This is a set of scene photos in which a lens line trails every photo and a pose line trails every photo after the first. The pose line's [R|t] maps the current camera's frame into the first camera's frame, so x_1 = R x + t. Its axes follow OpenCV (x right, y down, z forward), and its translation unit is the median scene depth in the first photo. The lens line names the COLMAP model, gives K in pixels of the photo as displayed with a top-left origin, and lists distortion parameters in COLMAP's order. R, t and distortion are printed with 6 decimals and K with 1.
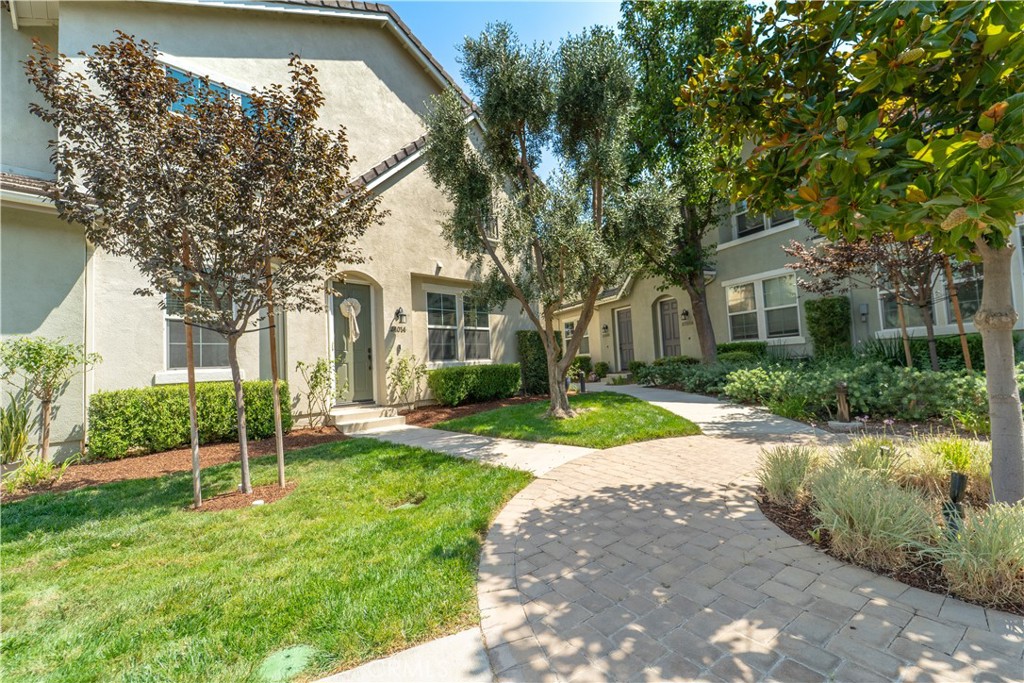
lens RADIAL K [[410.3, 0, 512.7], [0, 410.3, 343.0], [0, 0, 1]] dist [0.005451, -0.002740]
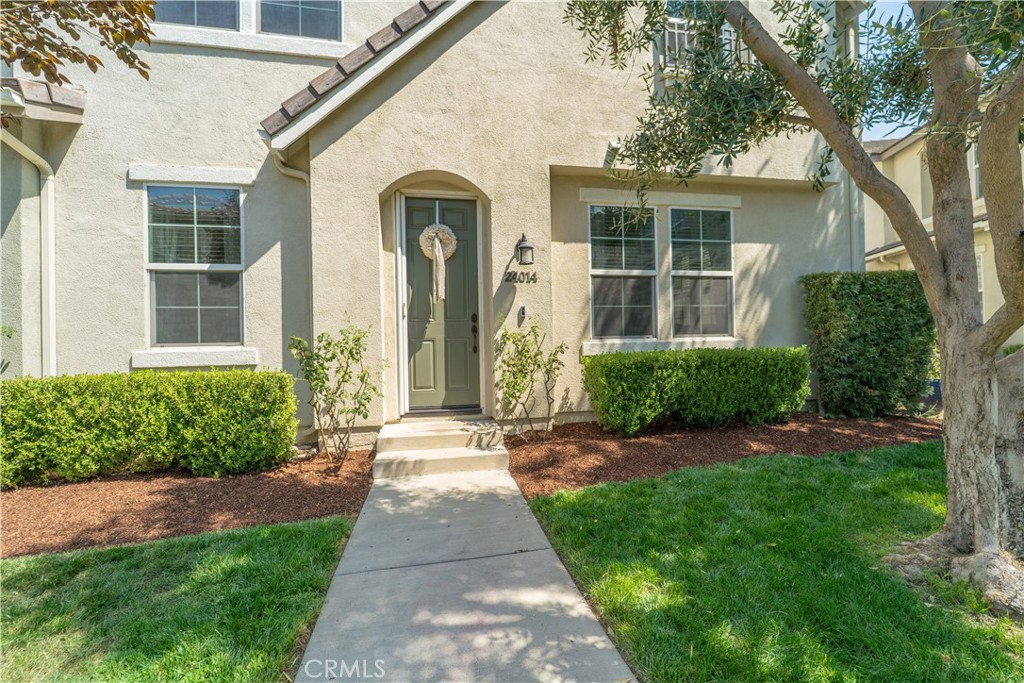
lens RADIAL K [[410.3, 0, 508.0], [0, 410.3, 345.4], [0, 0, 1]] dist [0.005451, -0.002740]
pose [[0.814444, 0.032922, -0.579307, 0.013226], [0.011617, 0.997264, 0.073007, 0.013962], [0.580125, -0.066190, 0.811833, 0.528175]]
